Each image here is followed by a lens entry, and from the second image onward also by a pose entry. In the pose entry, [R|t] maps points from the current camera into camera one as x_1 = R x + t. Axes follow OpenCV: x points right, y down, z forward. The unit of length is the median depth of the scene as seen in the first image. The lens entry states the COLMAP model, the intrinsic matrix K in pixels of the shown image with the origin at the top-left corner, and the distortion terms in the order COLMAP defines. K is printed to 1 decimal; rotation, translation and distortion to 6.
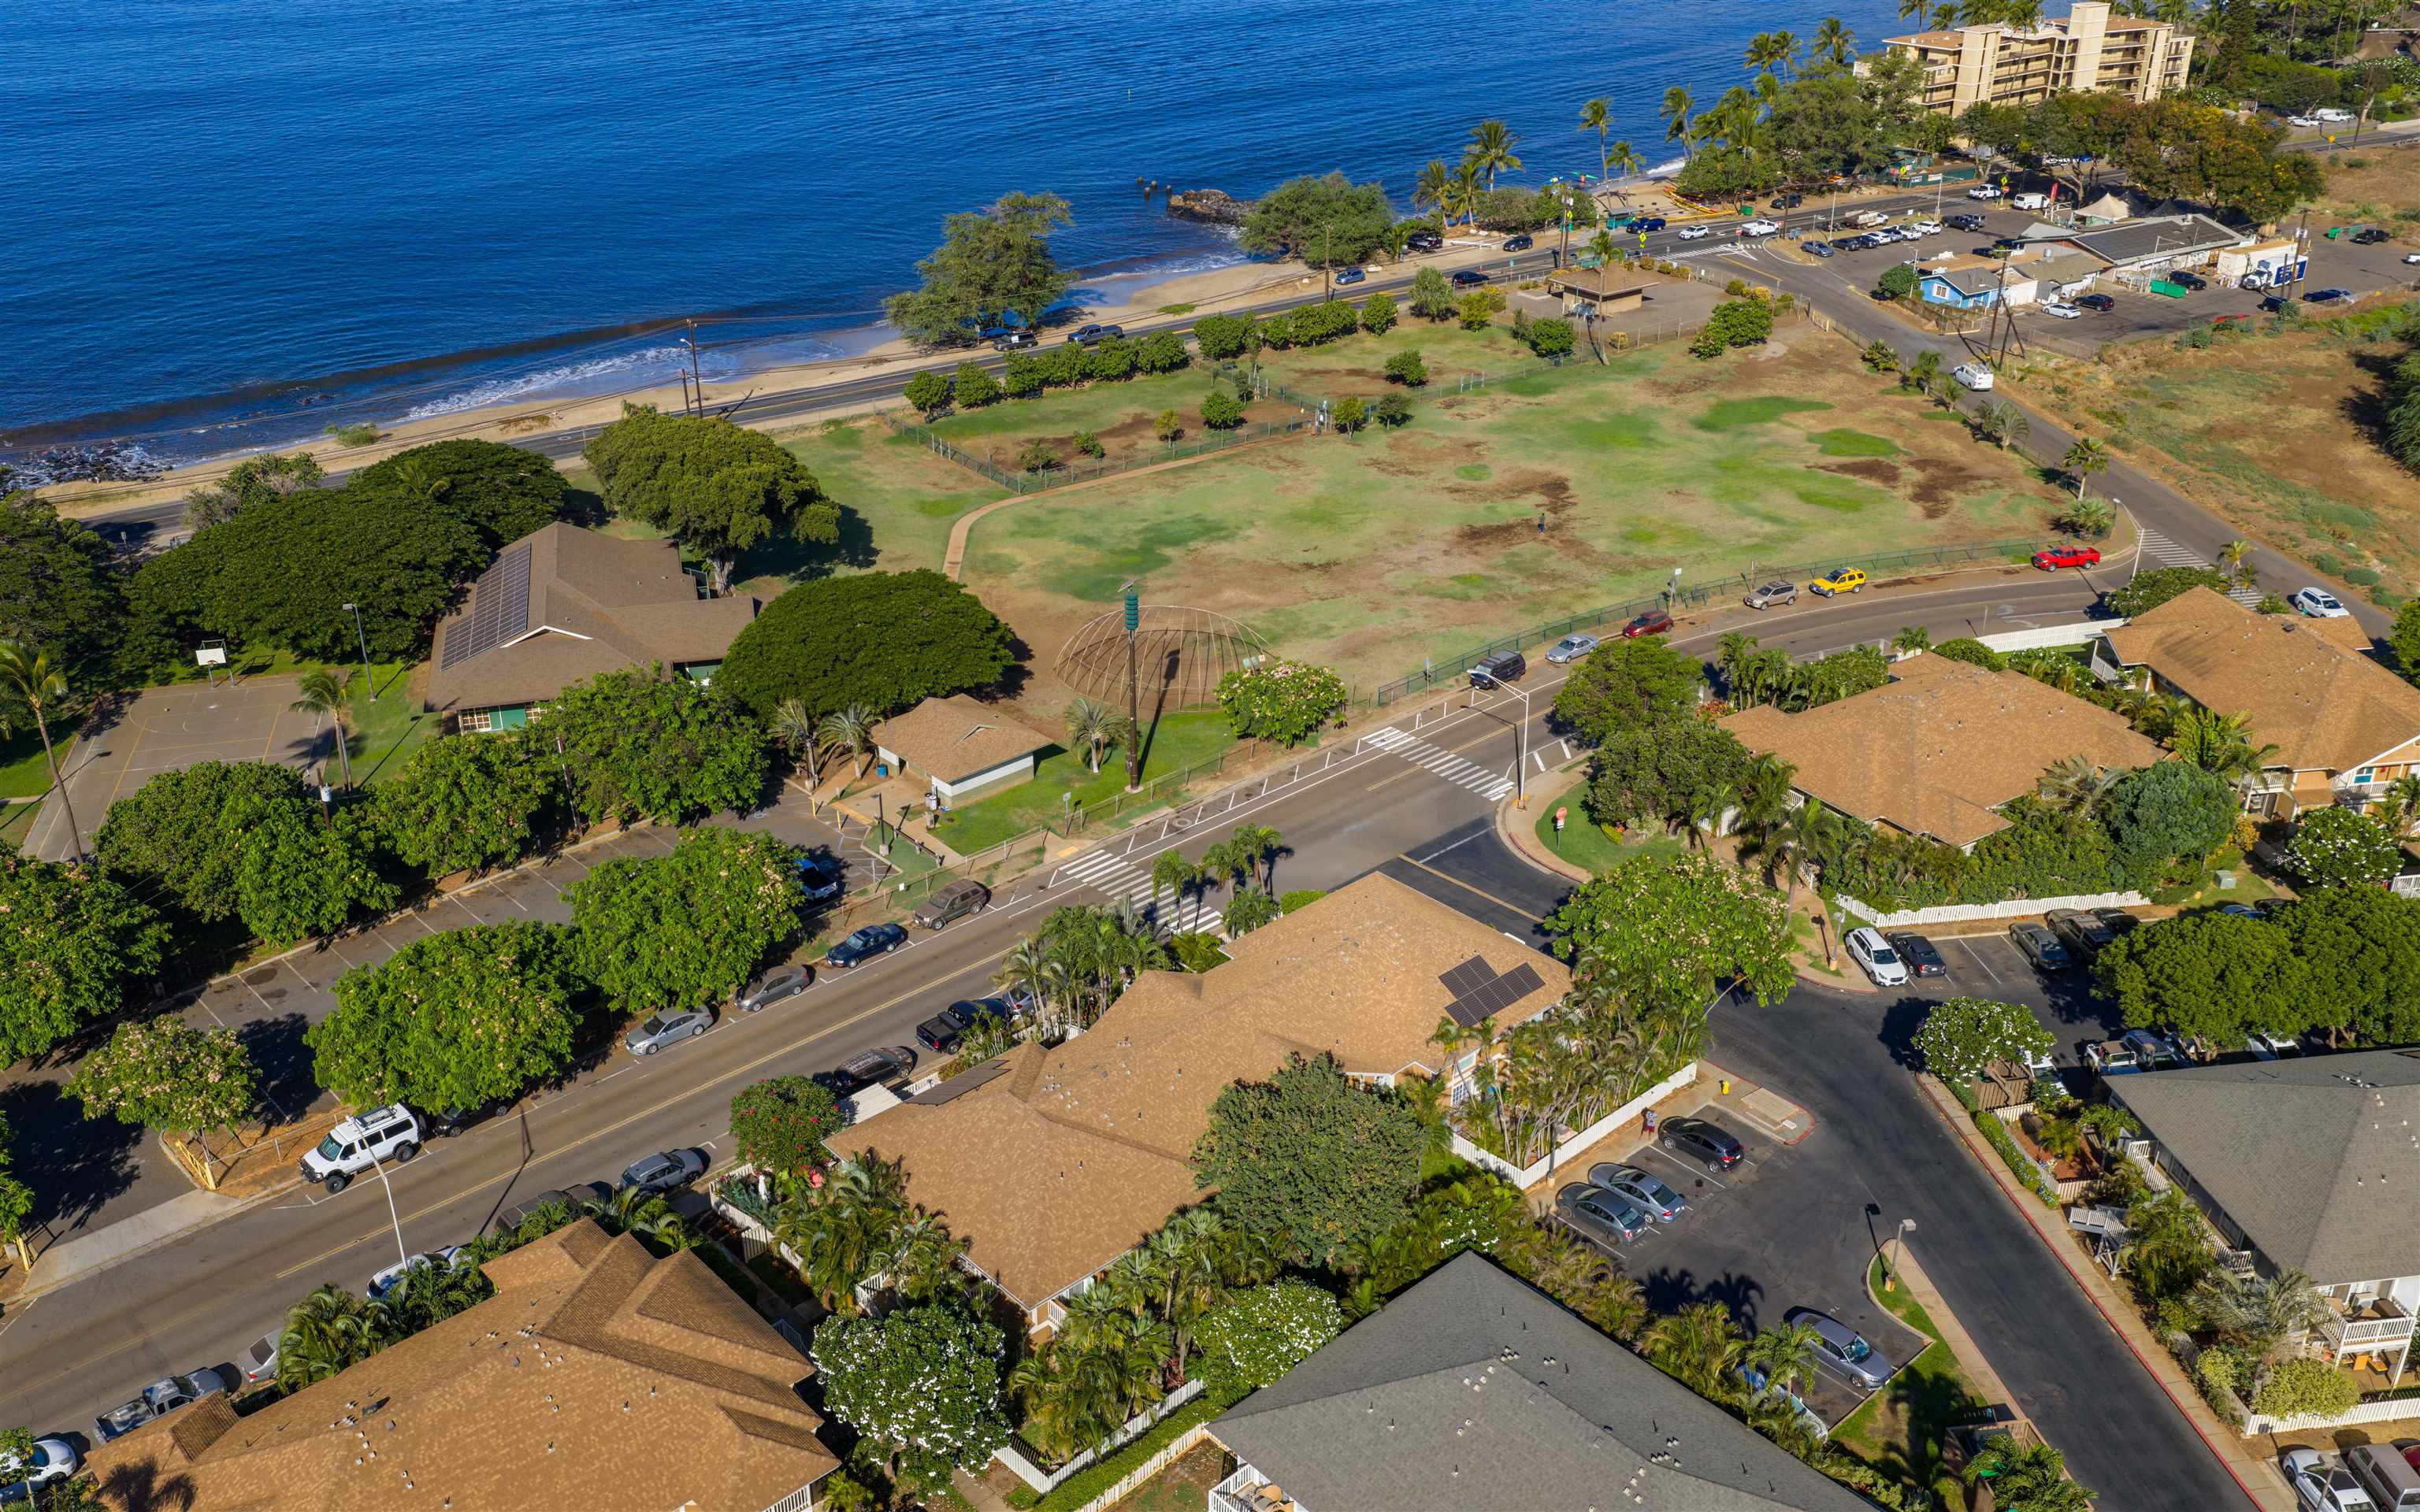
lens RADIAL K [[2155.7, 0, 1210.0], [0, 2155.7, 756.0], [0, 0, 1]] dist [0.014812, -0.021768]
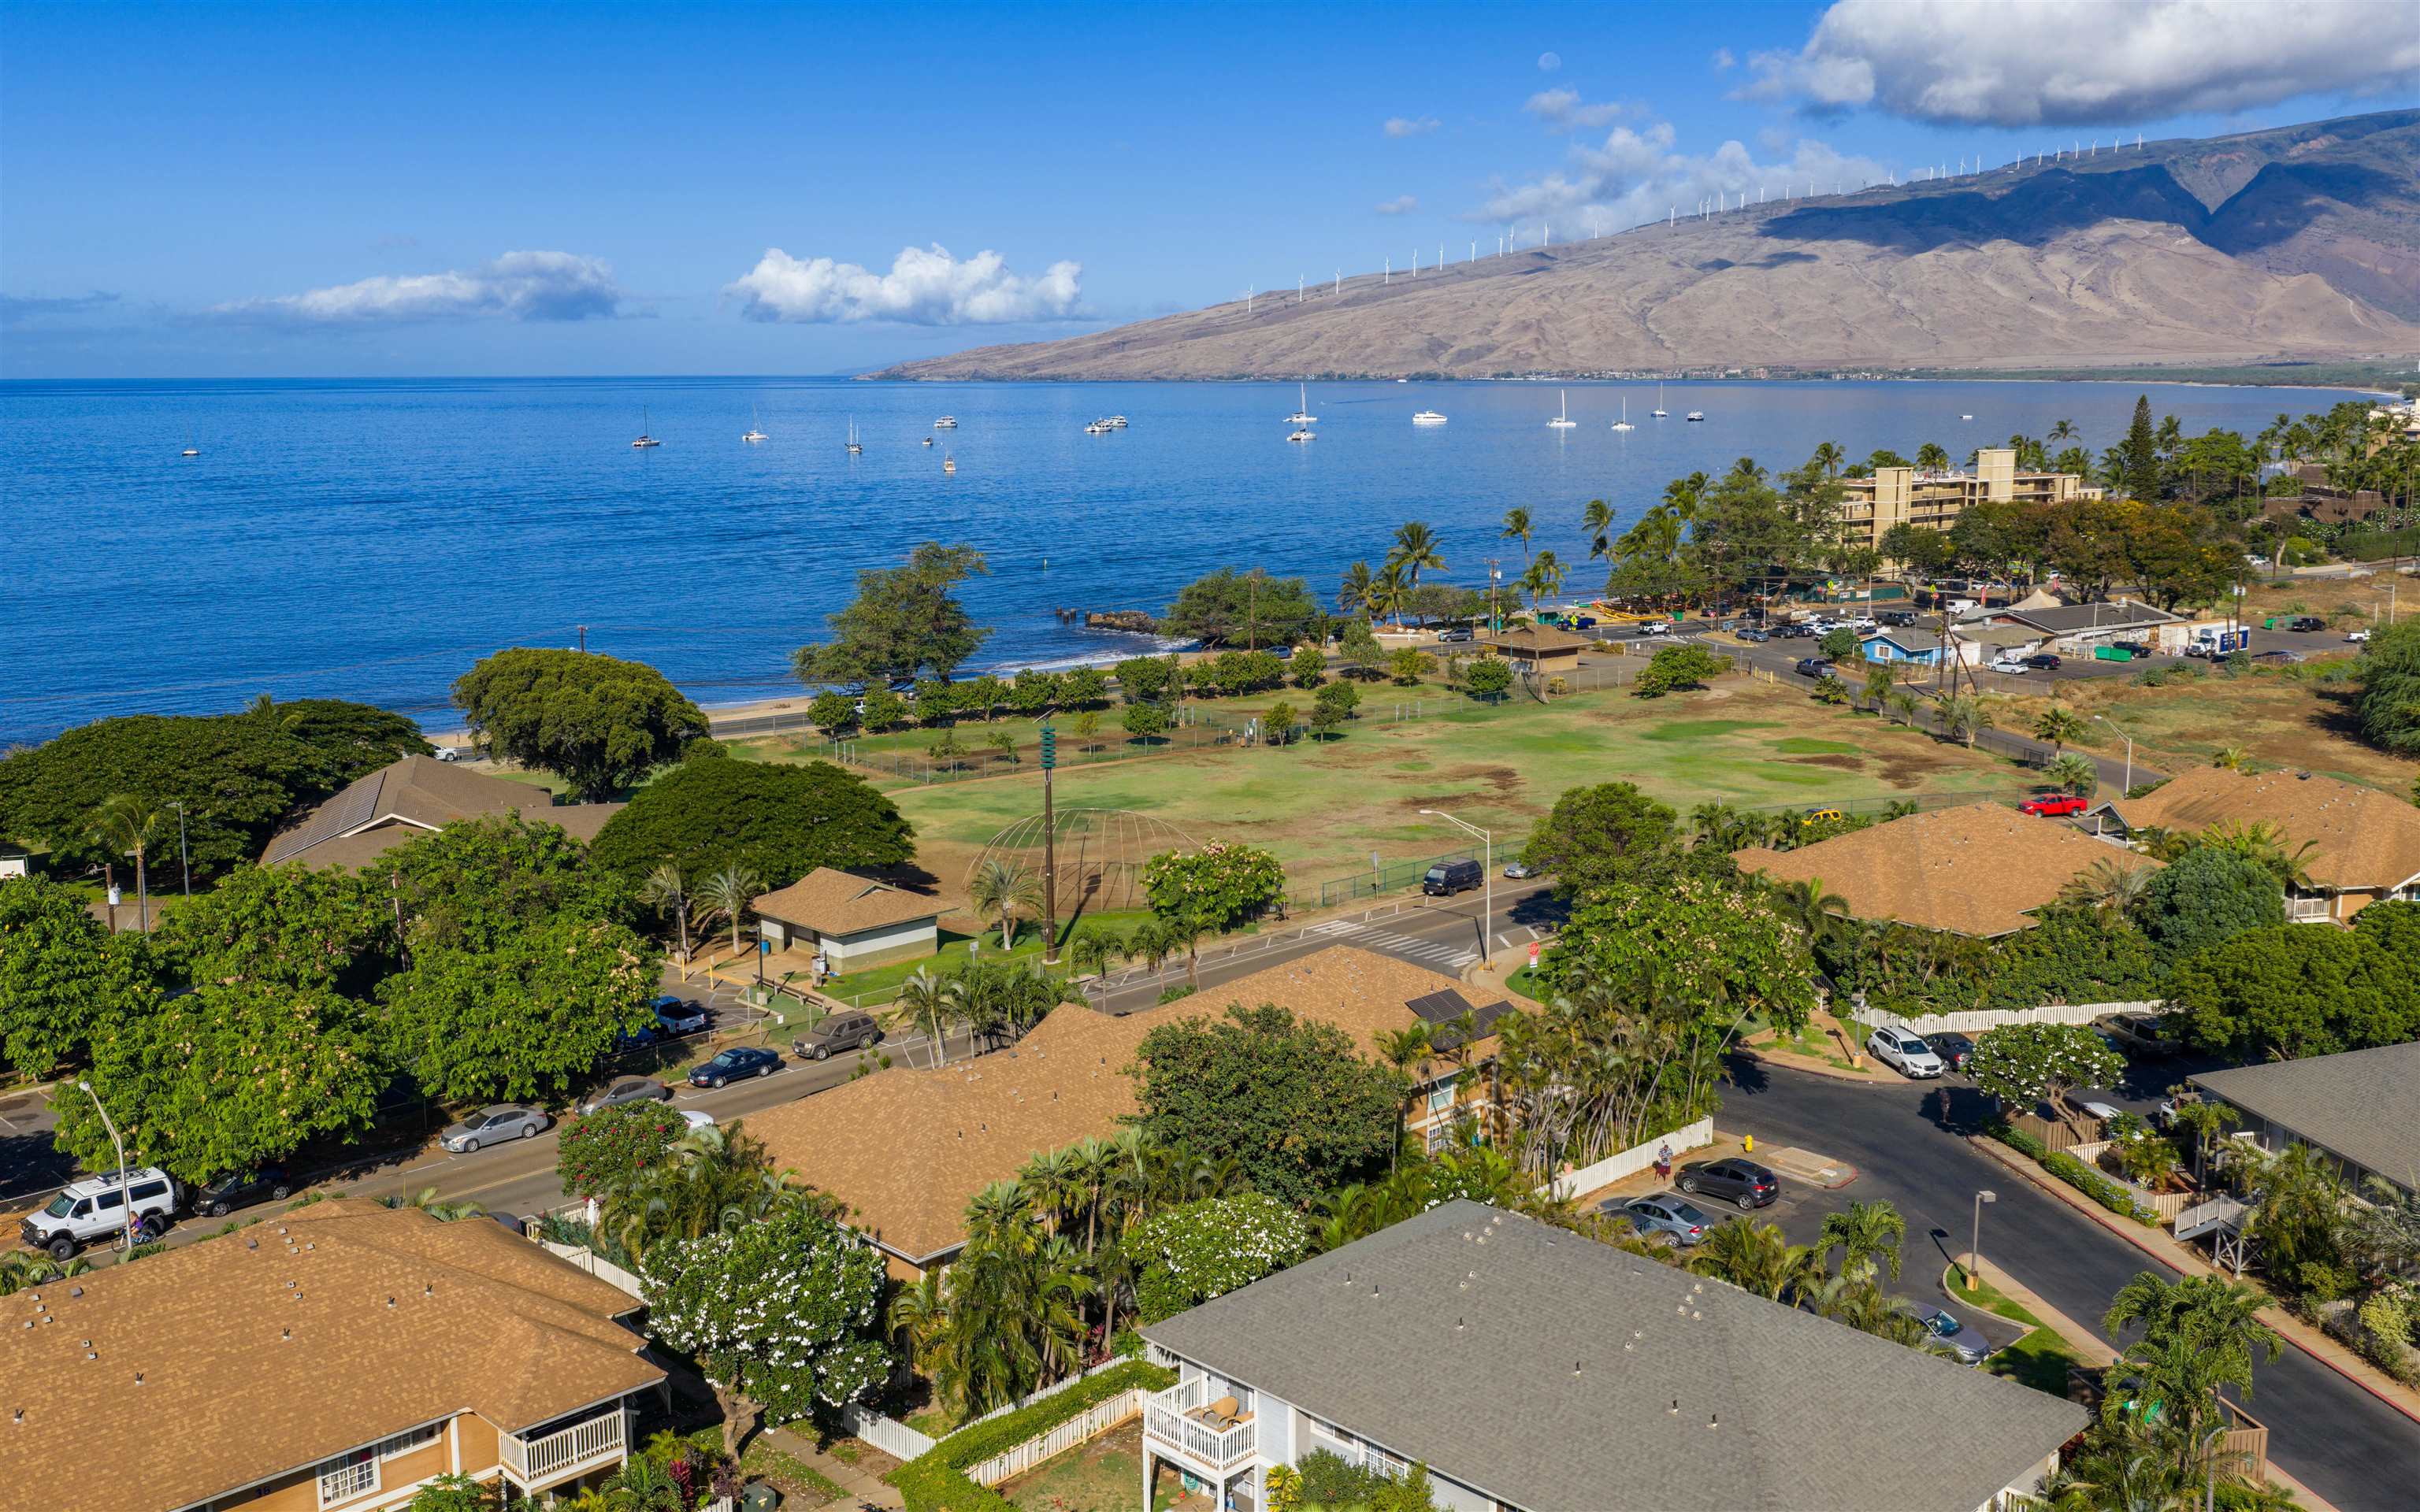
lens RADIAL K [[2250.4, 0, 1210.0], [0, 2250.4, 756.0], [0, 0, 1]] dist [0.019615, -0.030188]
pose [[0.999314, -0.010723, 0.035455, -0.001753], [0.020566, 0.956703, -0.290338, 0.206917], [-0.030807, 0.290868, 0.956267, 0.092312]]
